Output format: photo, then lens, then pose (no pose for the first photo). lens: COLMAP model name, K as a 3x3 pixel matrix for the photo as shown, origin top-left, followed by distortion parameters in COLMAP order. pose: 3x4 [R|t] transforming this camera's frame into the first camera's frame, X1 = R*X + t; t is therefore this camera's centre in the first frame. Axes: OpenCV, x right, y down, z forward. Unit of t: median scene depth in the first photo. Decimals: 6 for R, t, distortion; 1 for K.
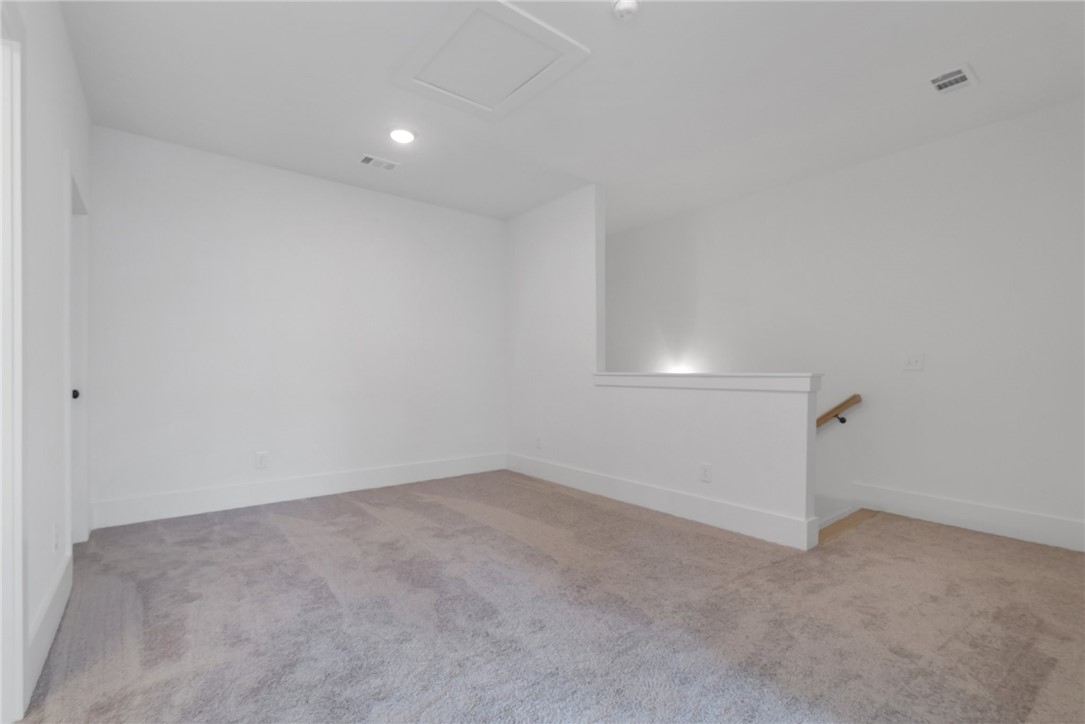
lens RADIAL K [[494.6, 0, 545.0], [0, 494.6, 364.6], [0, 0, 1]] dist [-0.004215, -0.000299]
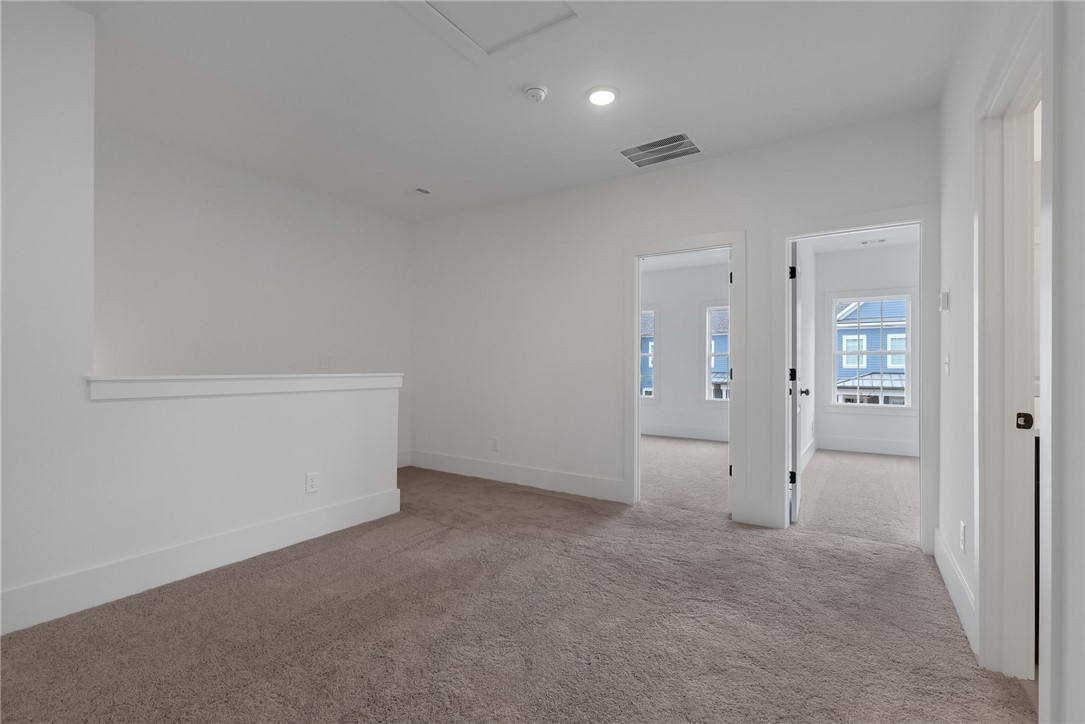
lens RADIAL K [[494.6, 0, 544.2], [0, 494.6, 364.2], [0, 0, 1]] dist [-0.004215, -0.000299]
pose [[-0.308342, 0.000224, 0.951276, -0.799375], [-0.011440, 0.999927, -0.003943, -0.005277], [-0.951207, -0.012099, -0.308317, 1.032943]]
